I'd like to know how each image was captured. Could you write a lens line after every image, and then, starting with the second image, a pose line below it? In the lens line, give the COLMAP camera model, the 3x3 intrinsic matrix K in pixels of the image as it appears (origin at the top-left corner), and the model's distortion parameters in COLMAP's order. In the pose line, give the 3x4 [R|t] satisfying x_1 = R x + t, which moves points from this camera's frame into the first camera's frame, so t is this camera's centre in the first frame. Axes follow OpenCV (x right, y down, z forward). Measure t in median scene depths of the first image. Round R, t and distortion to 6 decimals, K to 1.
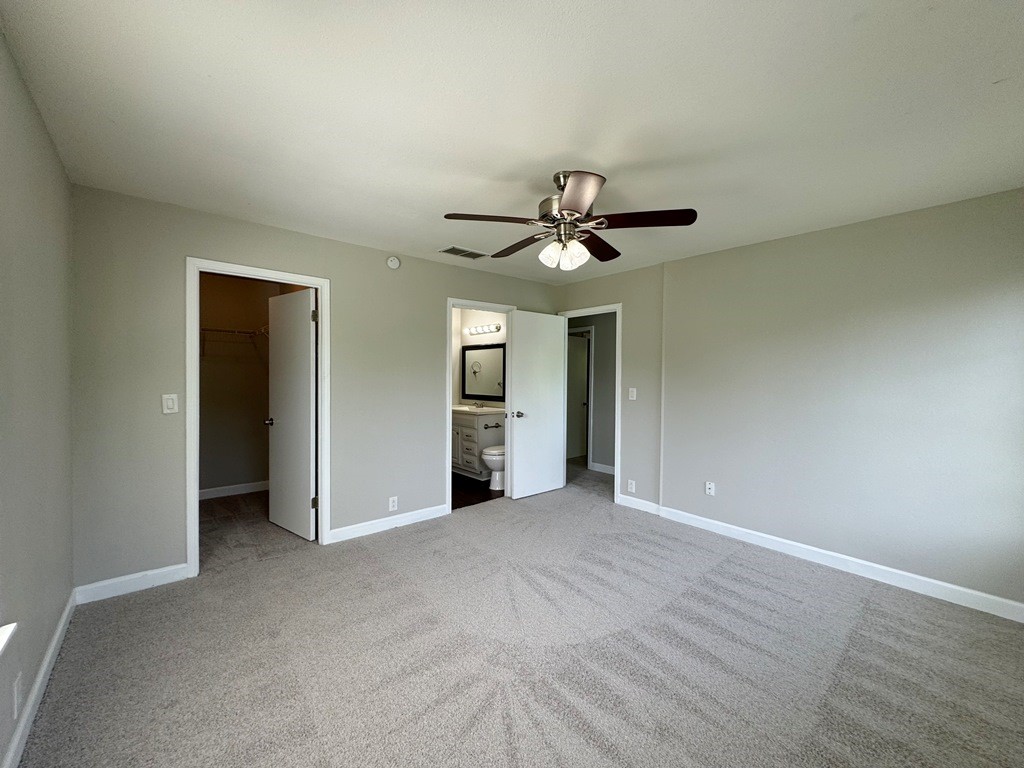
lens RADIAL K [[409.0, 0, 512.5], [0, 409.0, 382.4], [0, 0, 1]] dist [-0.000560, 0.000024]
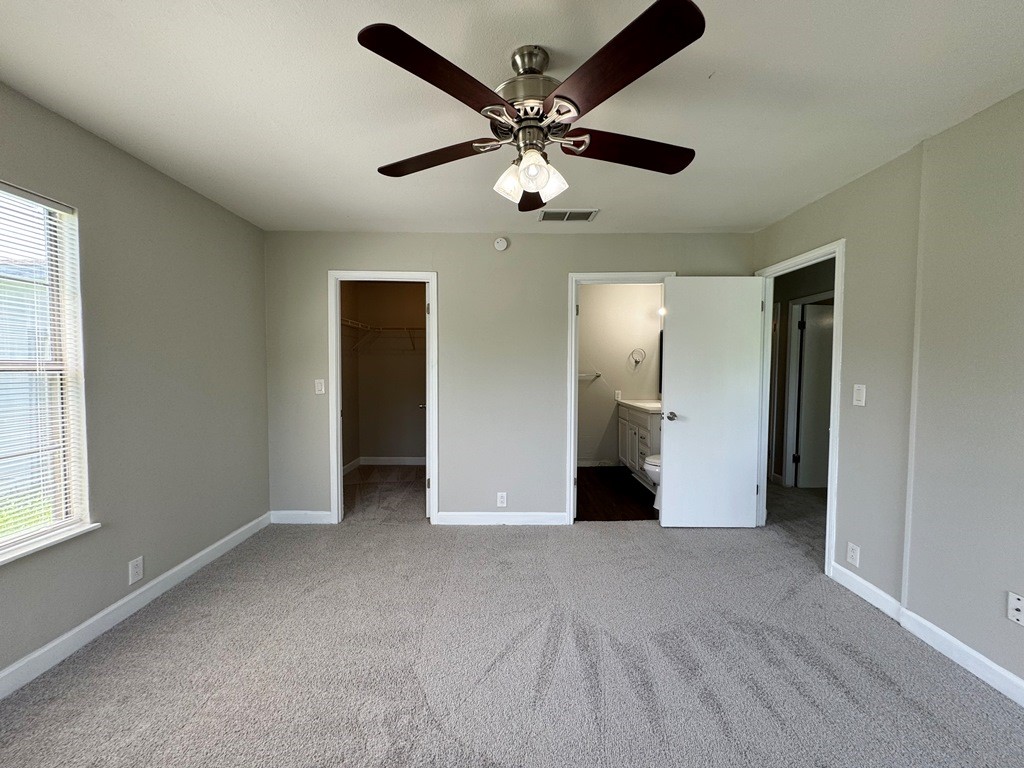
lens RADIAL K [[409.0, 0, 512.5], [0, 409.0, 382.4], [0, 0, 1]] dist [-0.000560, 0.000024]
pose [[0.764459, 0.021237, -0.644323, 0.330990], [-0.009292, 0.999716, 0.021927, 0.003273], [0.644606, -0.010775, 0.764439, 0.288081]]
